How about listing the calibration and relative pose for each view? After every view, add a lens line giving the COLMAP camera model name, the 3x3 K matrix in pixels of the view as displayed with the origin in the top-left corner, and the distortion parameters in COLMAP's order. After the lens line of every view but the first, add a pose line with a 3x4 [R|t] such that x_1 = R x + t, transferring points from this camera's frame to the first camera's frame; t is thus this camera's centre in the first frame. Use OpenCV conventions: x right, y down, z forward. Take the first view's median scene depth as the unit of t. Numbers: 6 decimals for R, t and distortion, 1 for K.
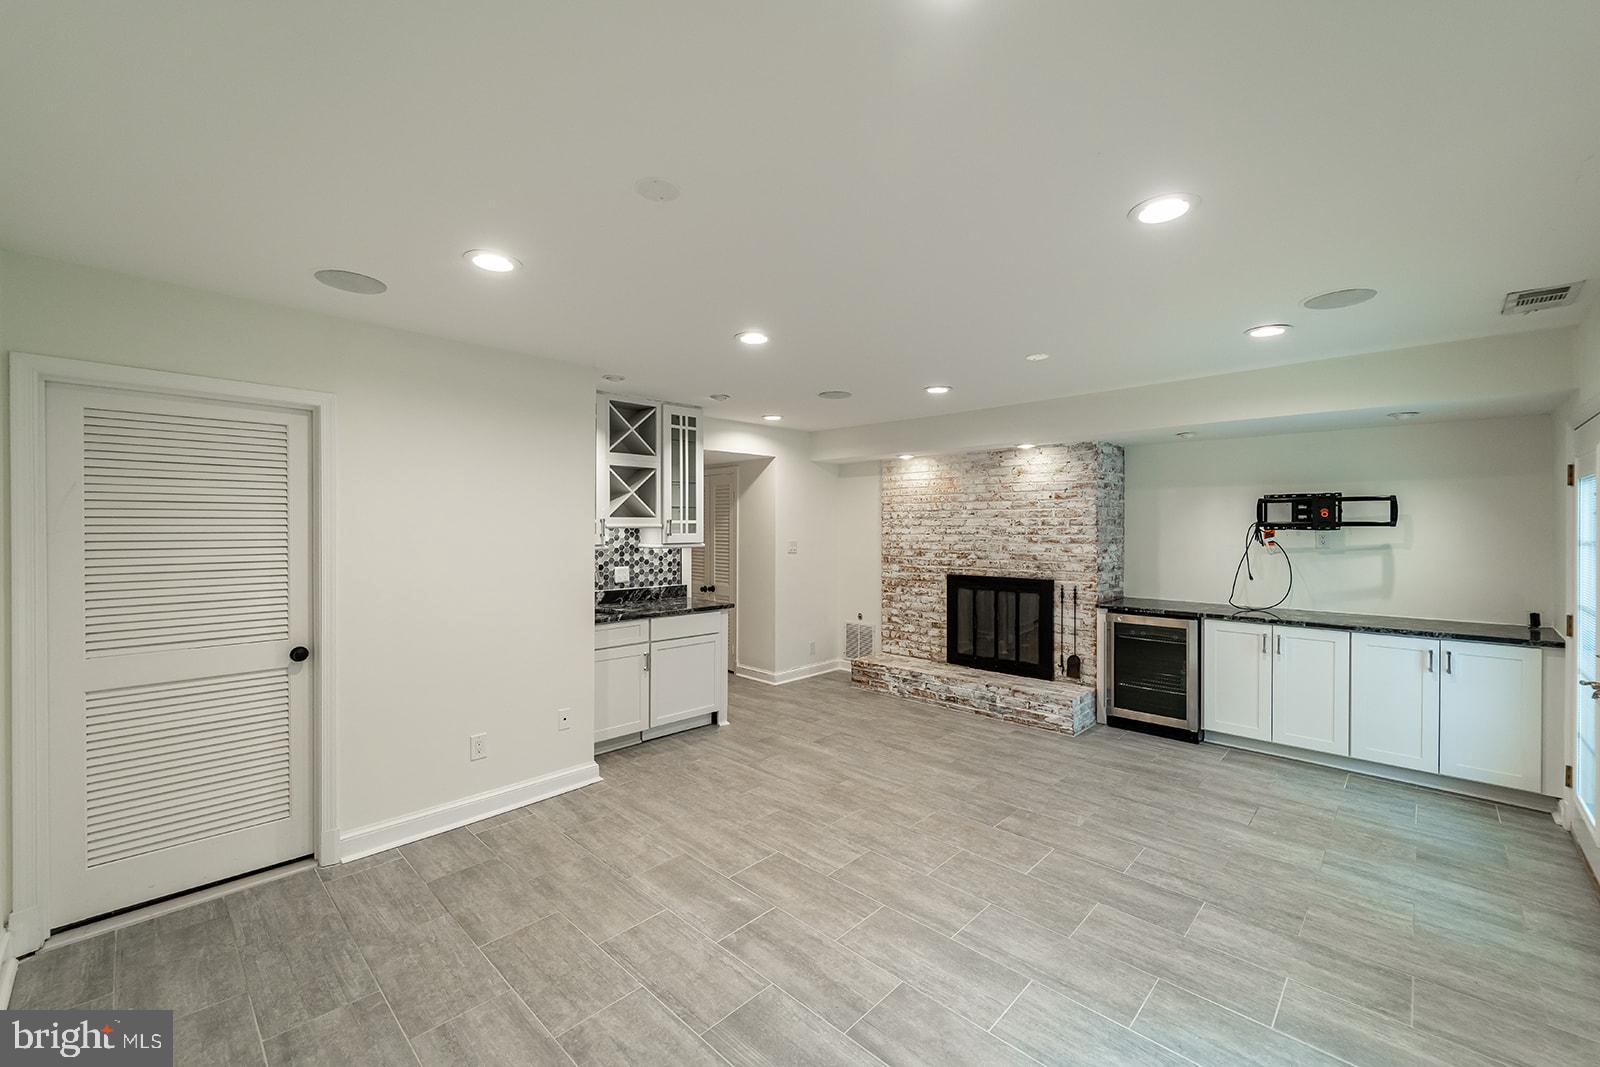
lens RADIAL K [[647.9, 0, 804.4], [0, 647.9, 527.4], [0, 0, 1]] dist [-0.001063, -0.000446]
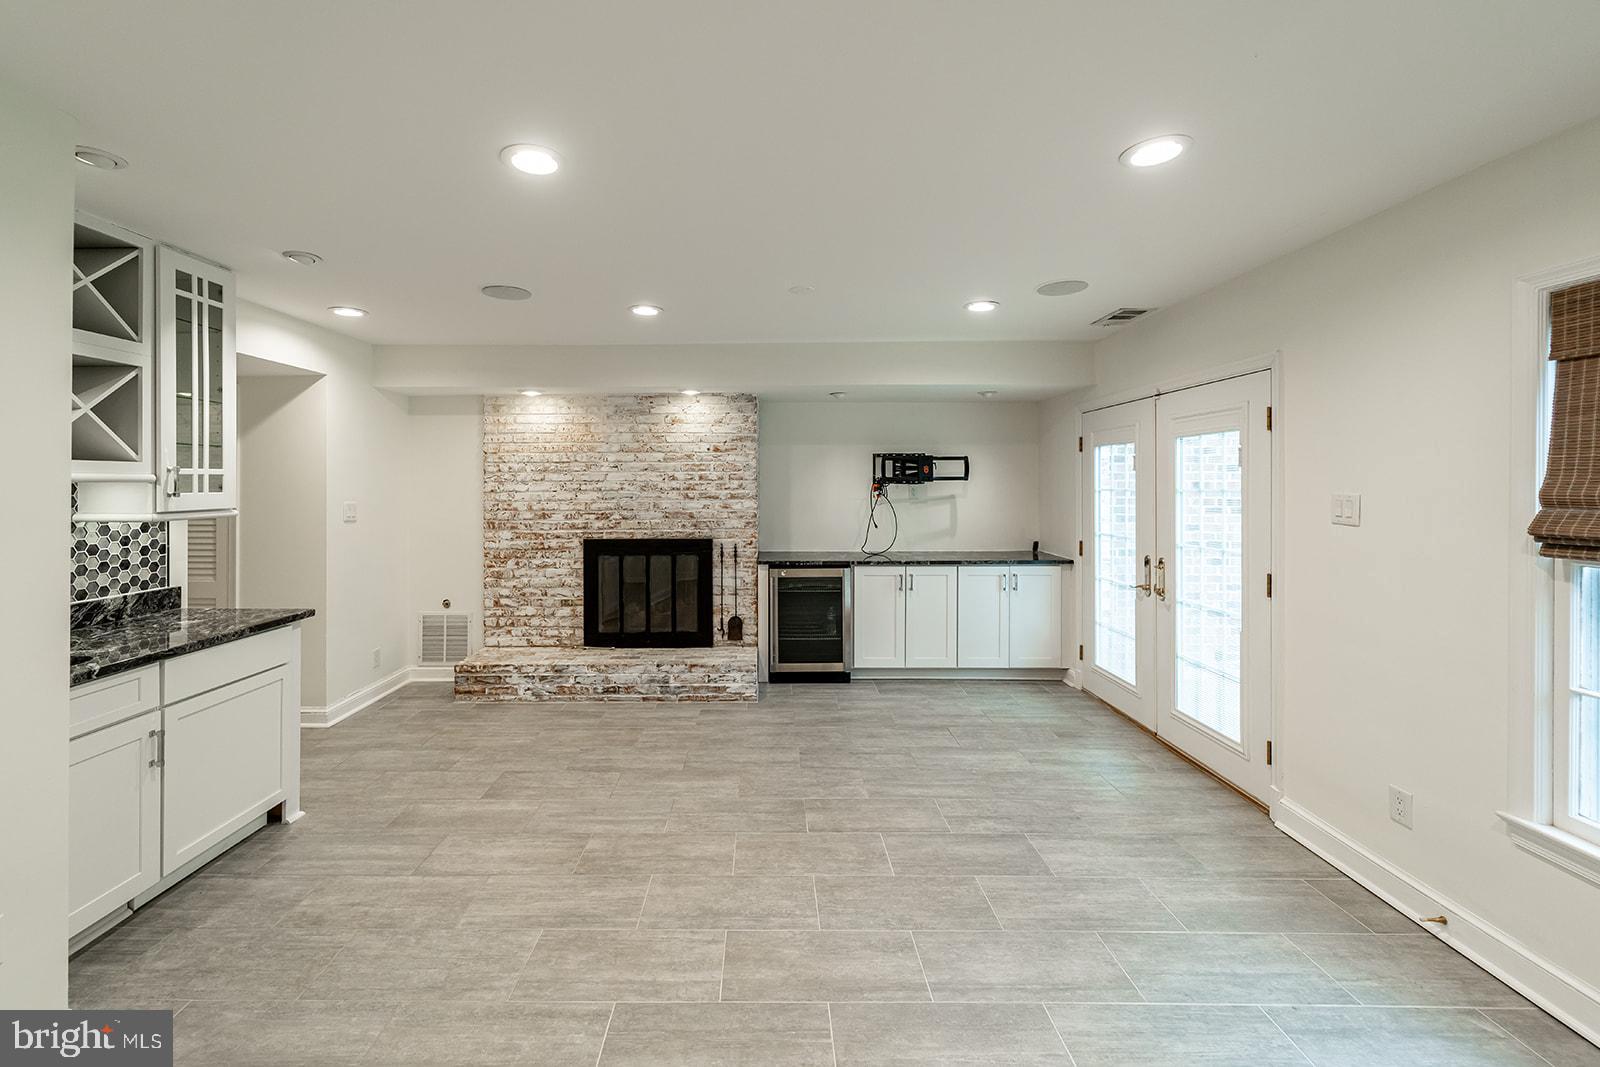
lens RADIAL K [[659.2, 0, 765.1], [0, 659.2, 484.0], [0, 0, 1]] dist [-0.000813, 0.000086]
pose [[0.723564, -0.001522, 0.690256, -0.219544], [0.004632, 0.999986, -0.002650, 0.005477], [-0.690242, 0.005115, 0.723560, 0.264221]]
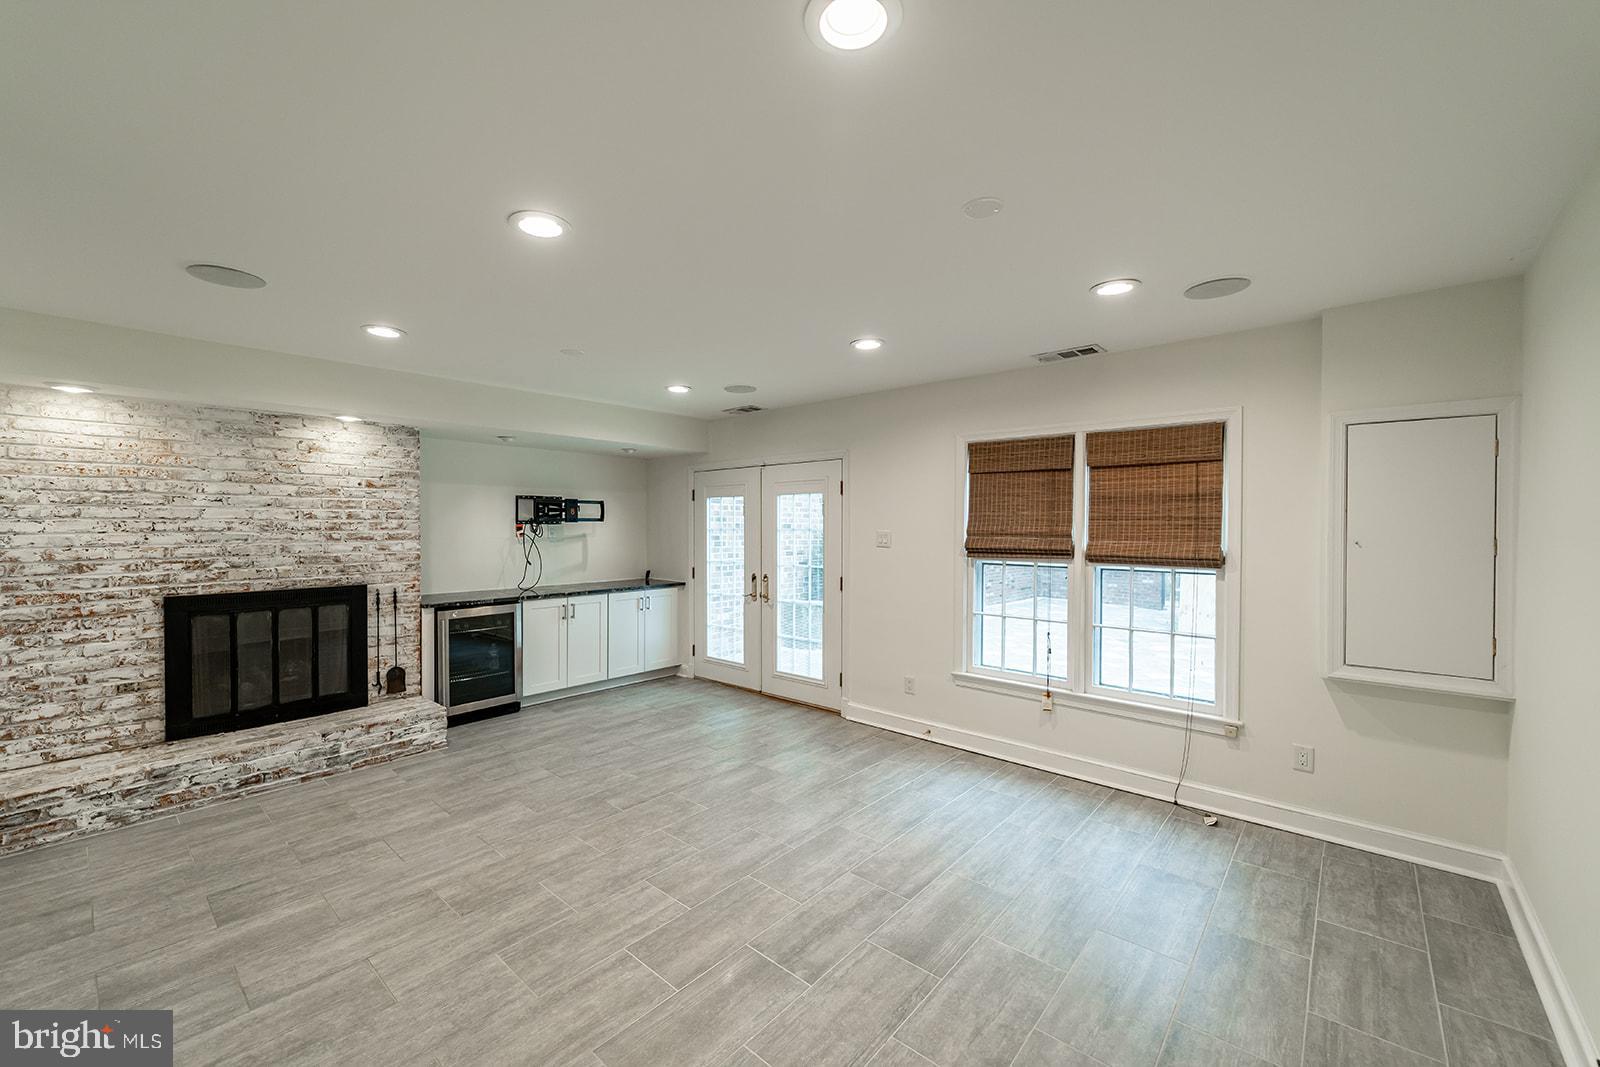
lens RADIAL K [[634.4, 0, 799.0], [0, 634.4, 531.0], [0, 0, 1]] dist [0.000430, -0.000818]
pose [[-0.054752, -0.010499, 0.998445, -0.465705], [0.000732, 0.999944, 0.010555, 0.004179], [-0.998500, 0.001309, -0.054741, 0.496896]]
